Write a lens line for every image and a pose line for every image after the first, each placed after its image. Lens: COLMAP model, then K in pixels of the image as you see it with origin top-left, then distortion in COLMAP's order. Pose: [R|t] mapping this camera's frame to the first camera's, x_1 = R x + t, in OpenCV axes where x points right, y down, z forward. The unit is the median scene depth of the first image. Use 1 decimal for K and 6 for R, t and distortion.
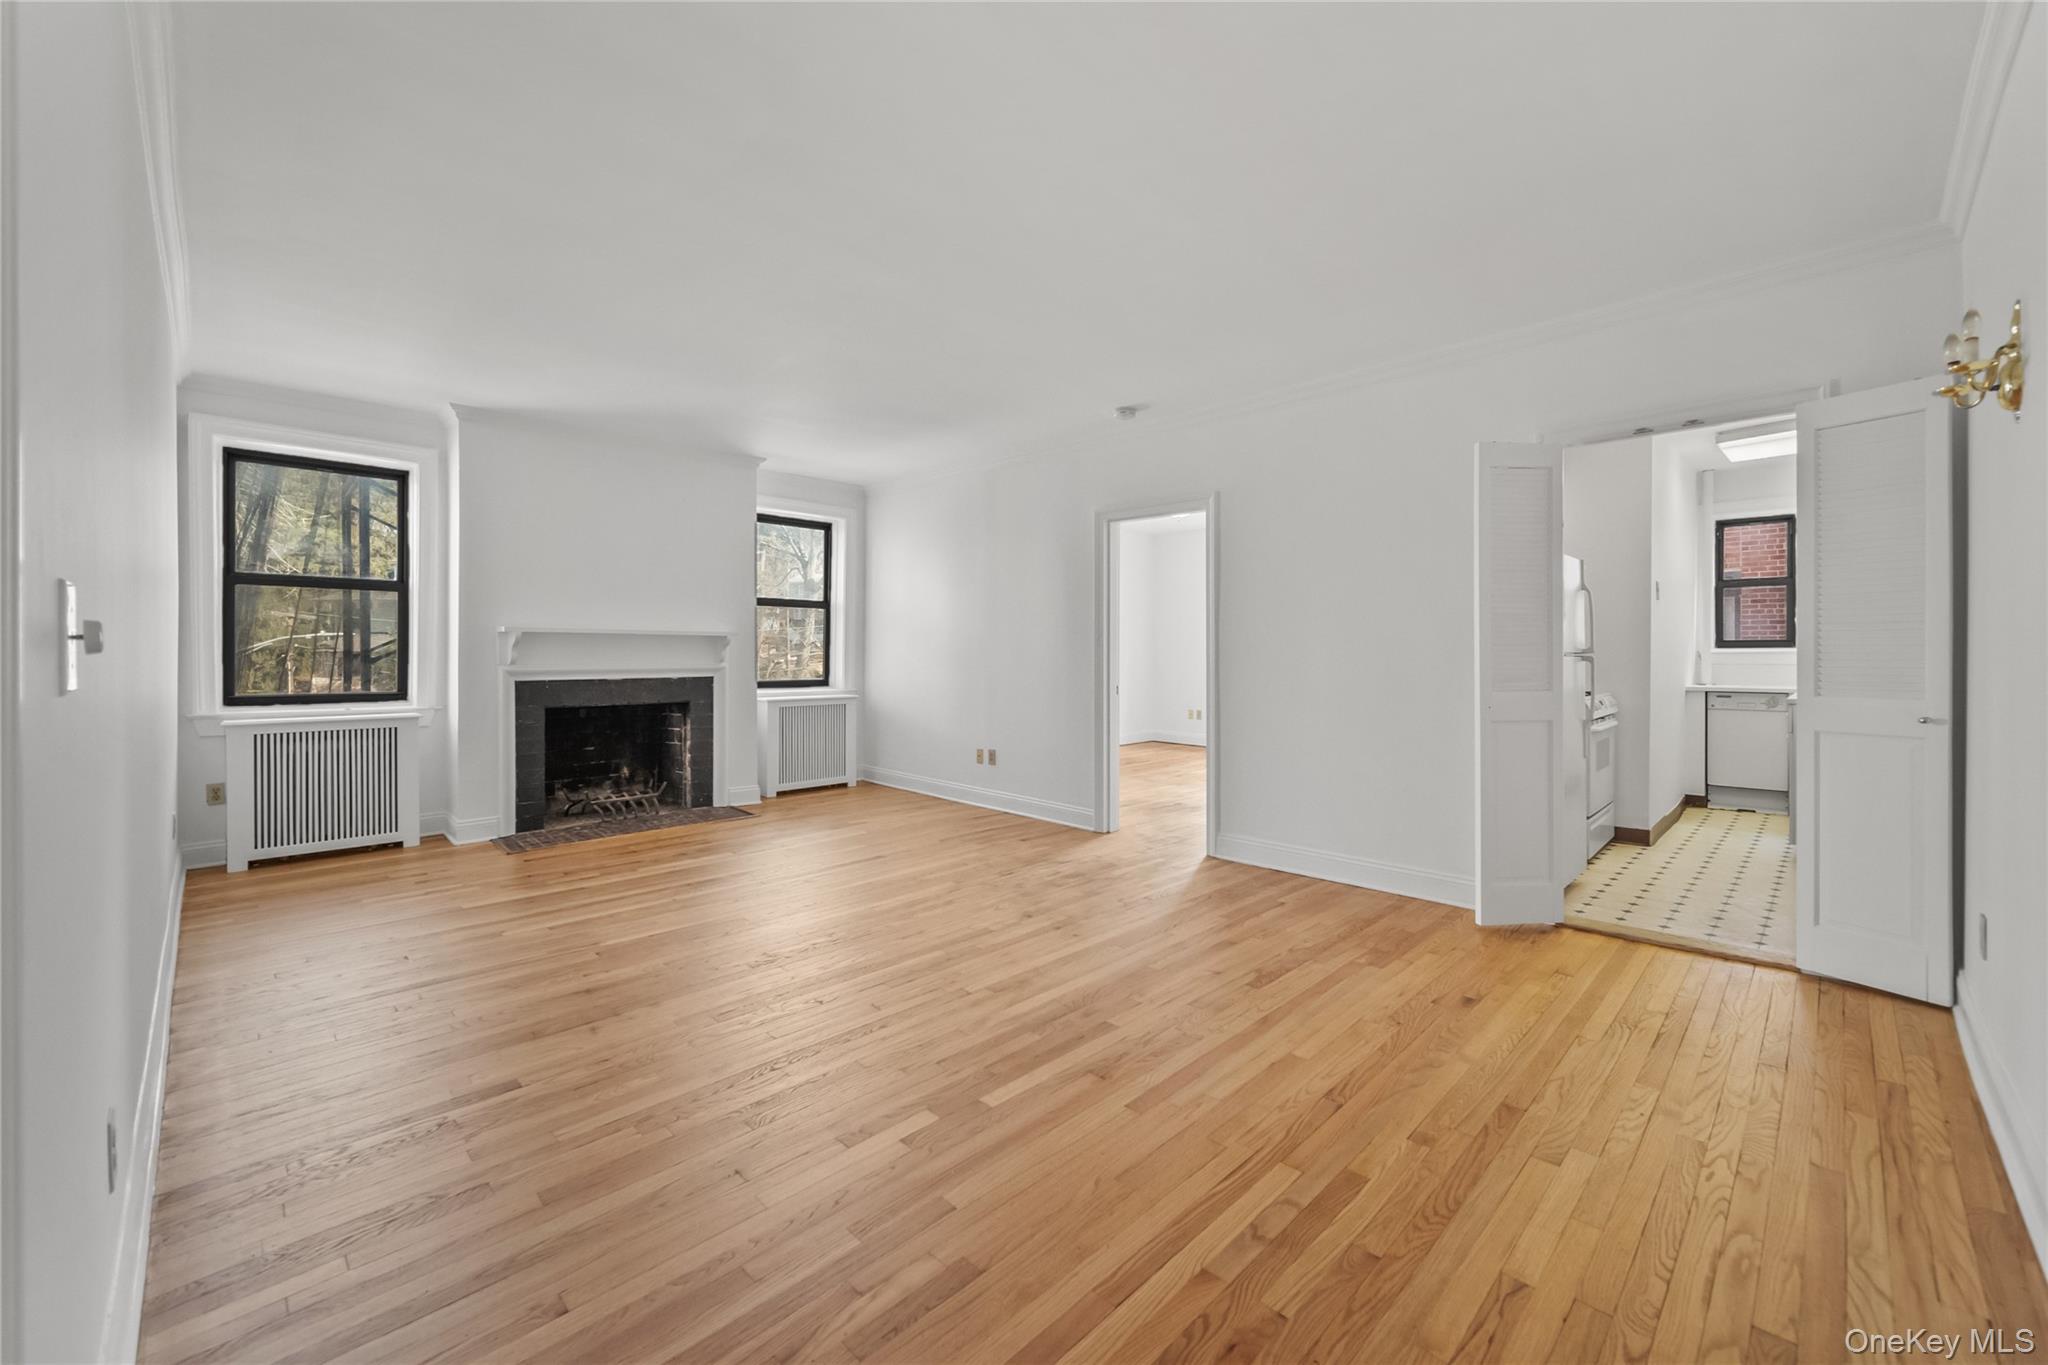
lens RADIAL K [[820.5, 0, 1024.8], [0, 820.5, 653.3], [0, 0, 1]] dist [-0.003075, -0.000568]
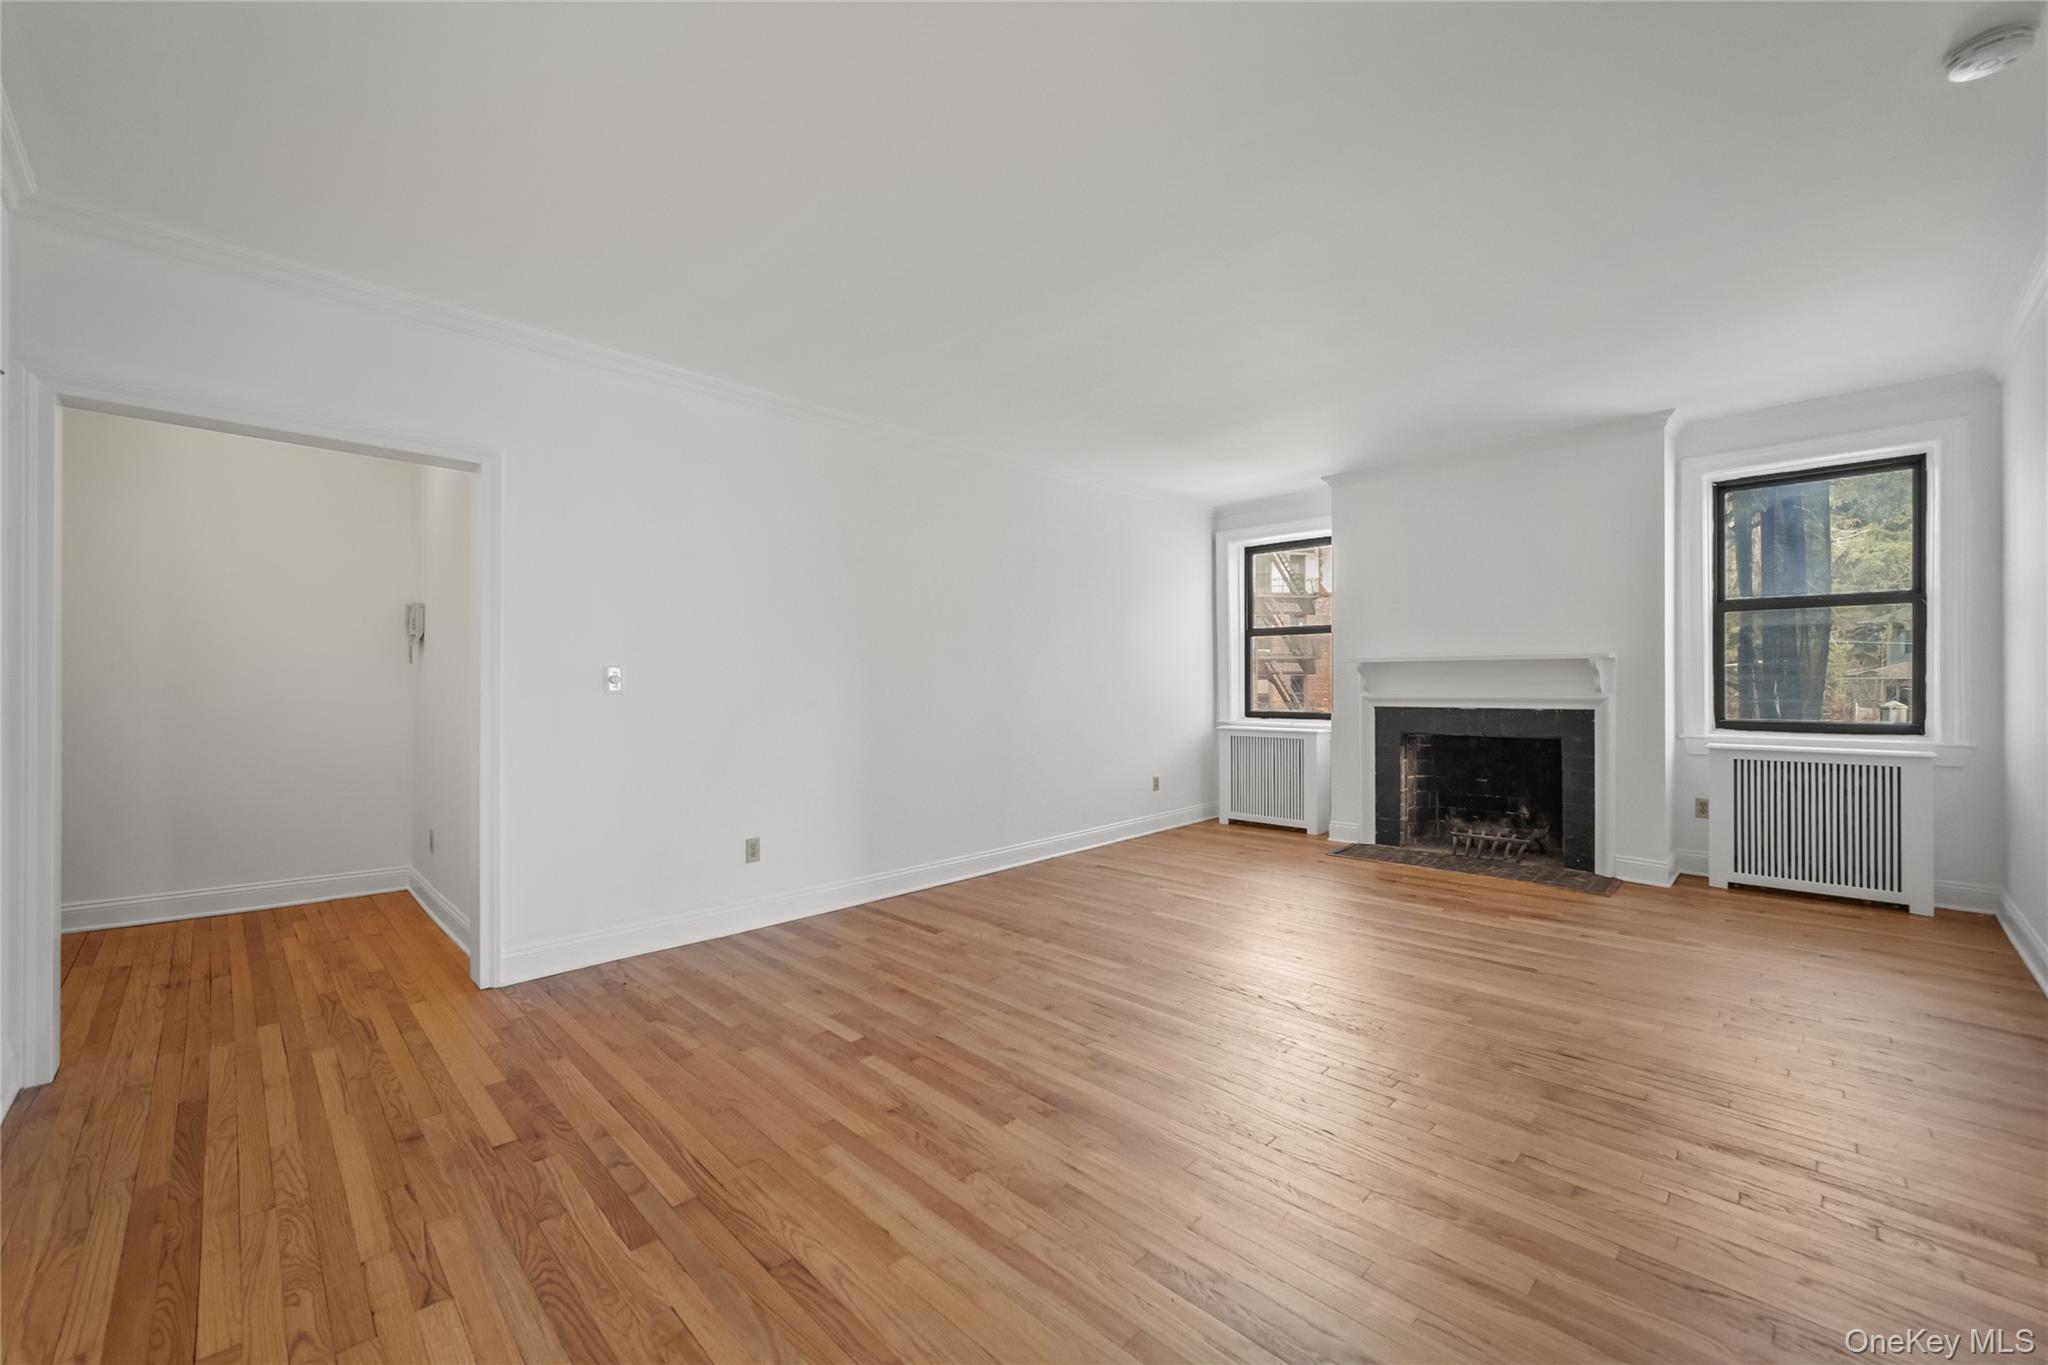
lens RADIAL K [[815.7, 0, 1022.1], [0, 815.7, 686.6], [0, 0, 1]] dist [-0.000844, 0.000326]
pose [[-0.006554, 0.003373, -0.999973, 0.640160], [0.004107, 0.999986, 0.003346, 0.001209], [0.999970, -0.004085, -0.006568, 0.693549]]
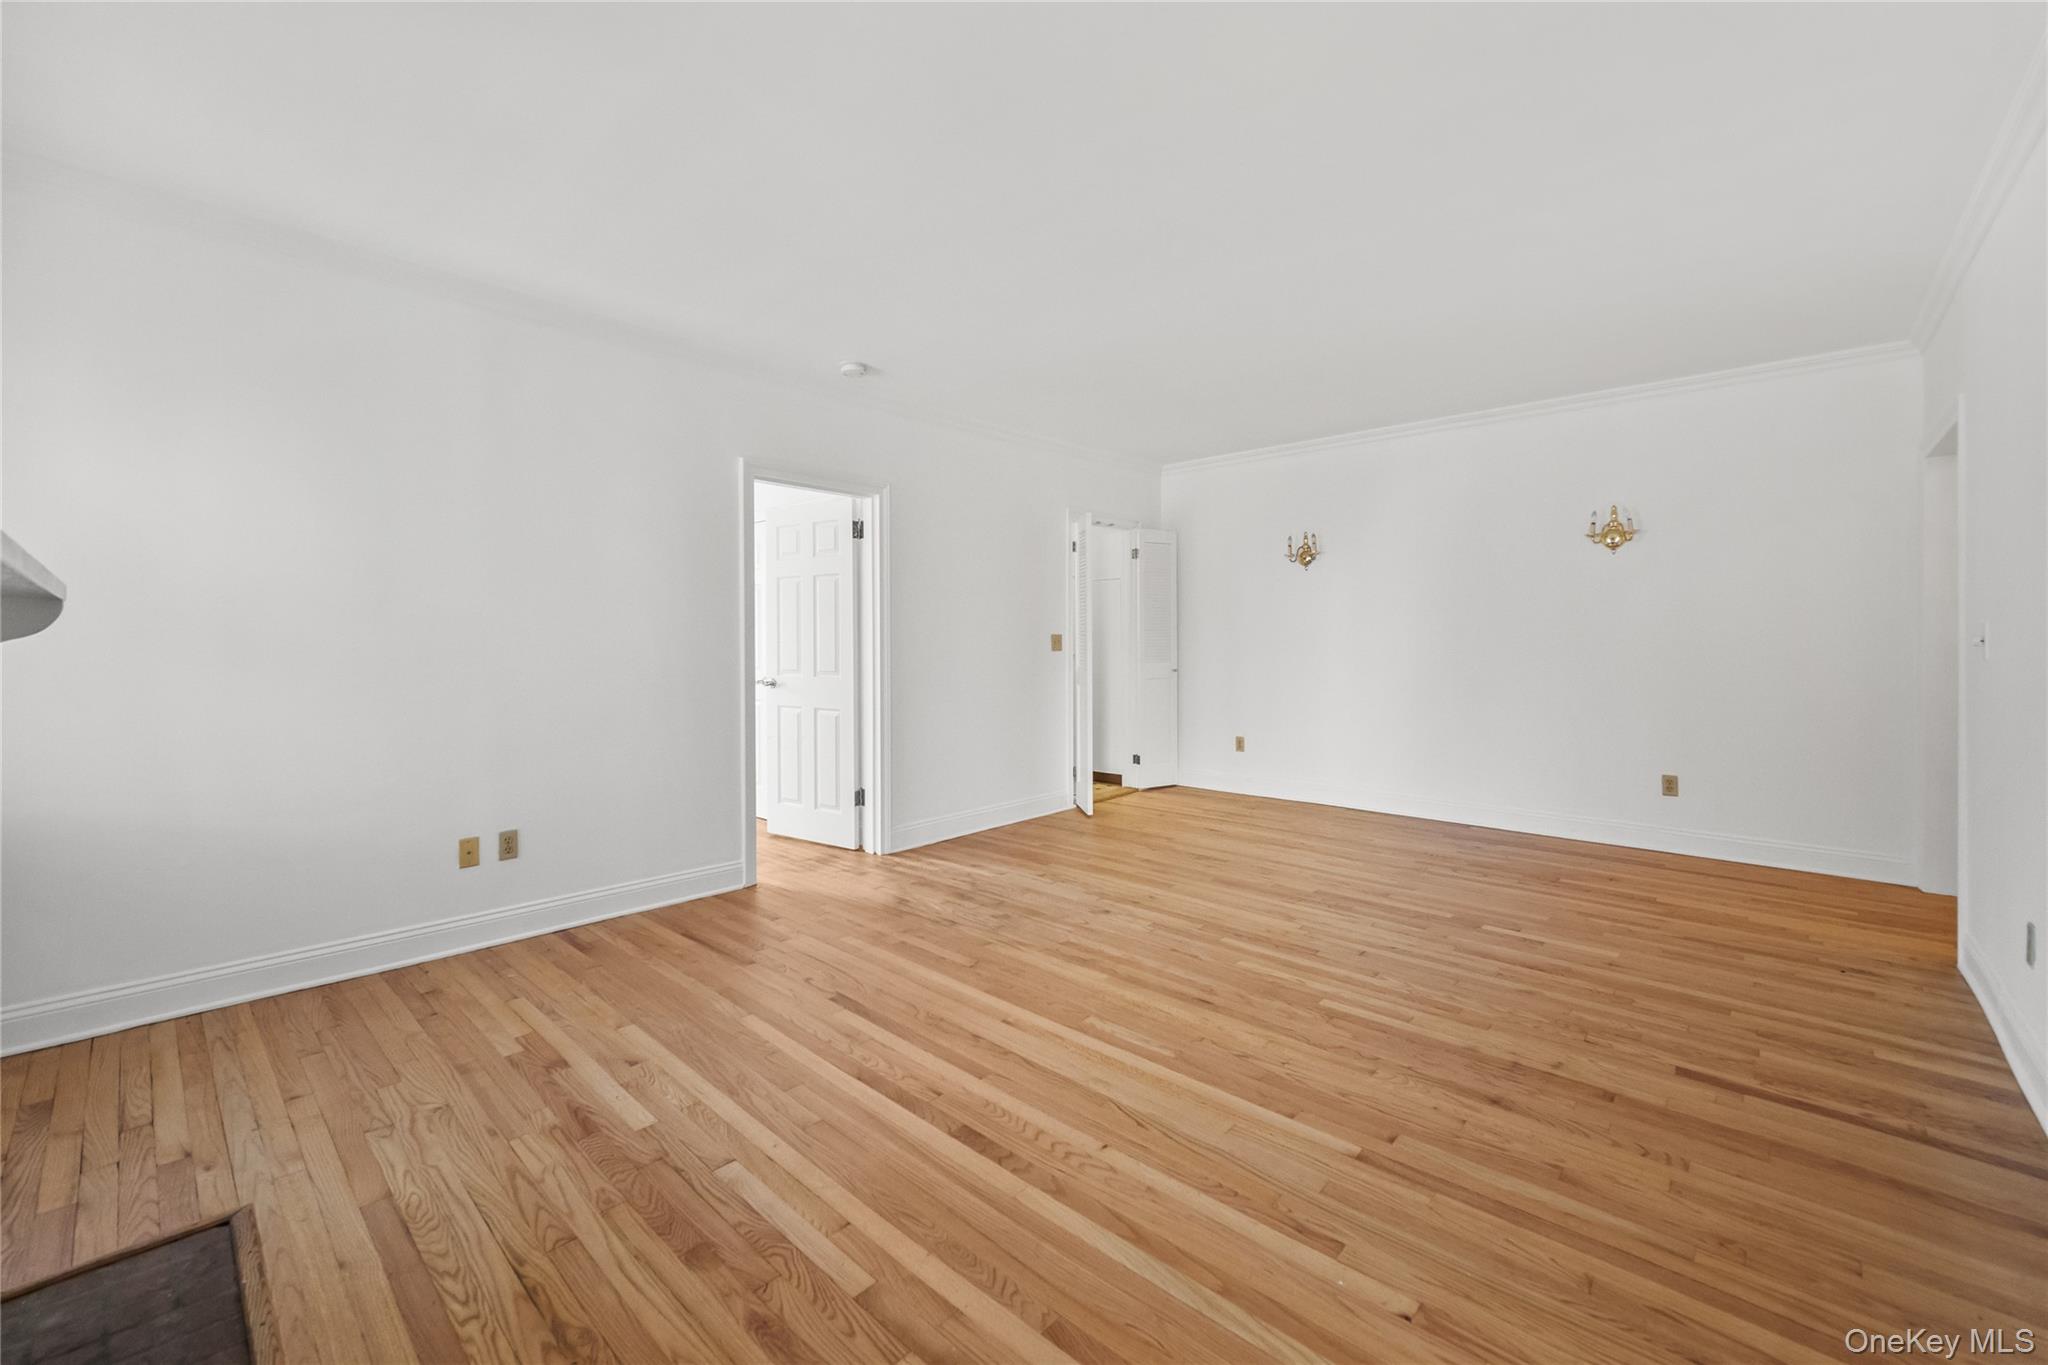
lens RADIAL K [[820.5, 0, 1024.8], [0, 820.5, 653.3], [0, 0, 1]] dist [-0.003075, -0.000568]
pose [[-0.037766, -0.018990, 0.999106, -0.934240], [0.005149, 0.999802, 0.019198, -0.012551], [-0.999273, 0.005869, -0.037661, 1.080486]]
